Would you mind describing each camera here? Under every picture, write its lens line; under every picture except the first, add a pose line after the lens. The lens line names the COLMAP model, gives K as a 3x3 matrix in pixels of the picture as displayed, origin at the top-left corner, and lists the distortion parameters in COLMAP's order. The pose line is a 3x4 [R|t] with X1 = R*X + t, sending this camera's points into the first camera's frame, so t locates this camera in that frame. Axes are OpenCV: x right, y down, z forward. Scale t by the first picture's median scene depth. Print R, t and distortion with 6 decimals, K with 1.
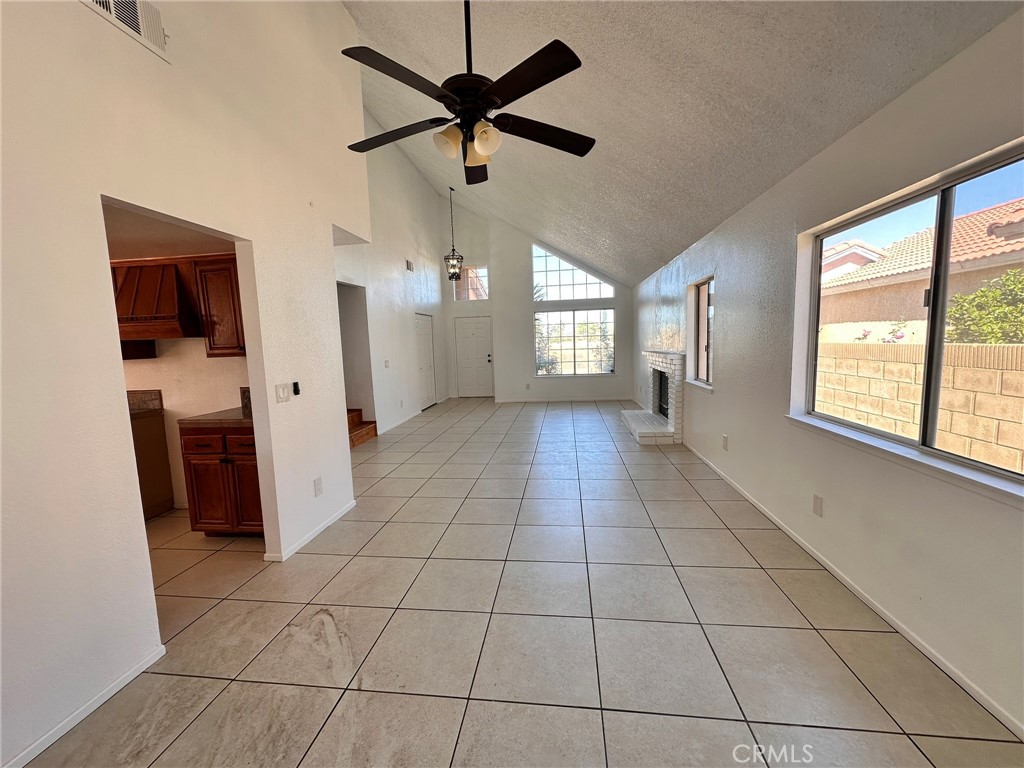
lens RADIAL K [[407.5, 0, 513.0], [0, 407.5, 382.7], [0, 0, 1]] dist [-0.002198, 0.000350]
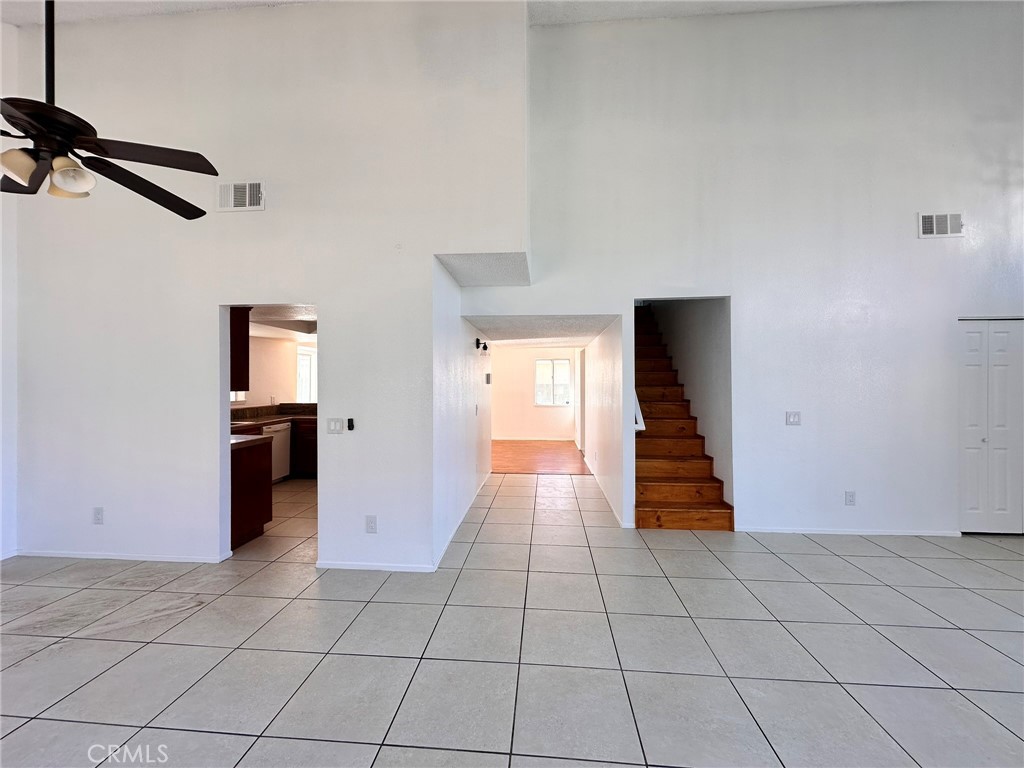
lens RADIAL K [[407.5, 0, 513.0], [0, 407.5, 382.7], [0, 0, 1]] dist [-0.002198, 0.000350]
pose [[0.040972, 0.035705, -0.998522, 0.589402], [-0.100654, 0.994425, 0.031429, -0.178940], [0.994077, 0.099218, 0.044337, 1.394272]]
